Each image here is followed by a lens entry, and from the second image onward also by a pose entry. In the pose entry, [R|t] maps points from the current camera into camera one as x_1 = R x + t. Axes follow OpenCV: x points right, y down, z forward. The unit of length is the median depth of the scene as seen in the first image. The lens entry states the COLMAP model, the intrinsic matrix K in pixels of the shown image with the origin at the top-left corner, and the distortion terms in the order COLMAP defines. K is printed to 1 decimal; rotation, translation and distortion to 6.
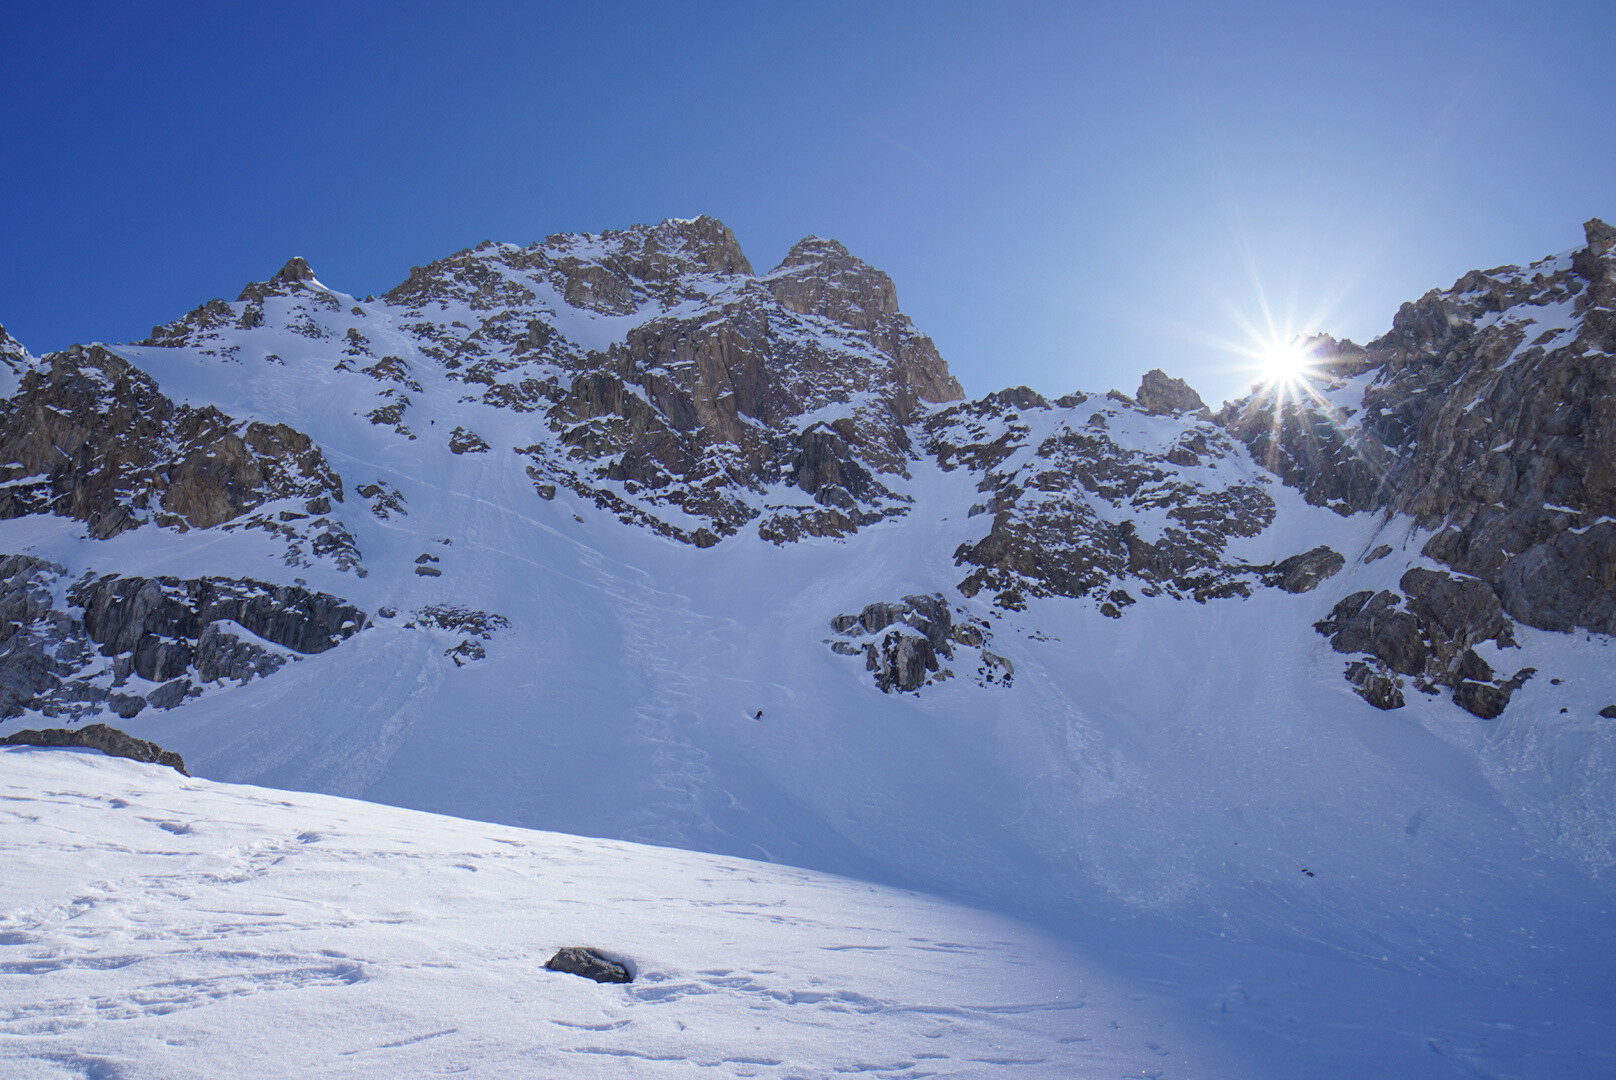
lens RADIAL K [[1265.9, 0, 808.0], [0, 1265.9, 540.0], [0, 0, 1]] dist [-0.053717, 0.011914]
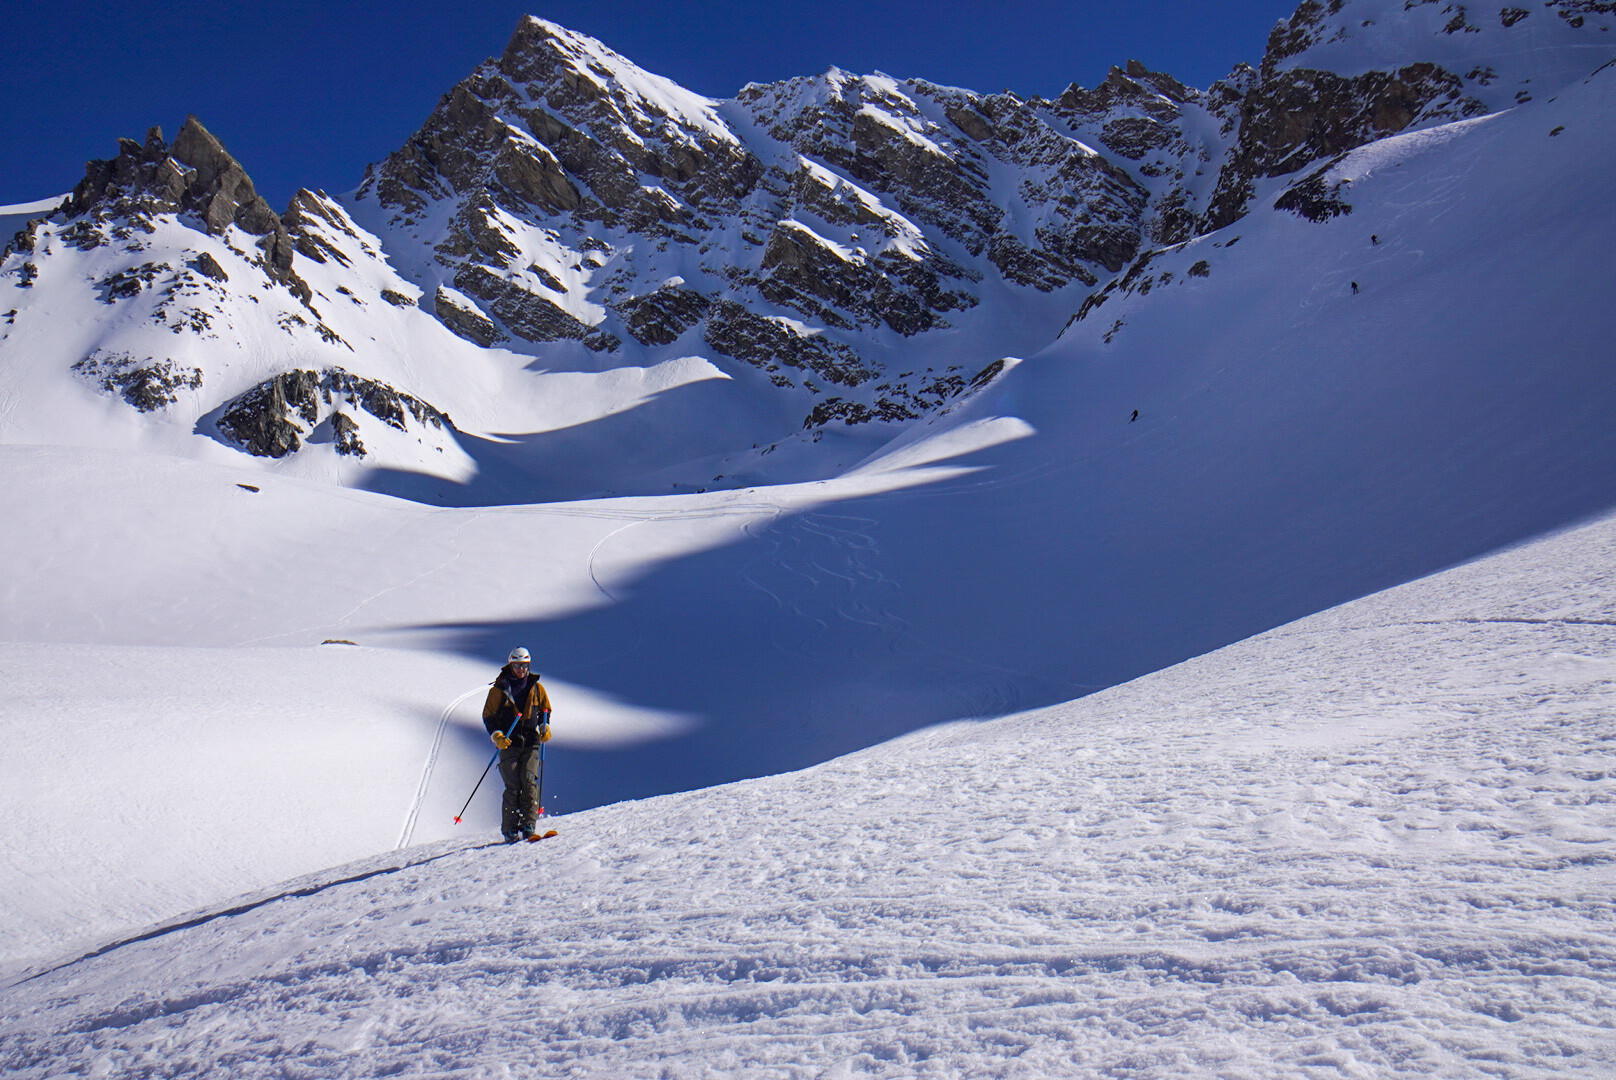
lens RADIAL K [[1265.9, 0, 808.0], [0, 1265.9, 540.0], [0, 0, 1]] dist [-0.053717, 0.011914]
pose [[0.626689, -0.198834, -0.753476, 0.266432], [0.415687, 0.903143, 0.107409, -0.022710], [0.659140, -0.380522, 0.648642, -1.051199]]
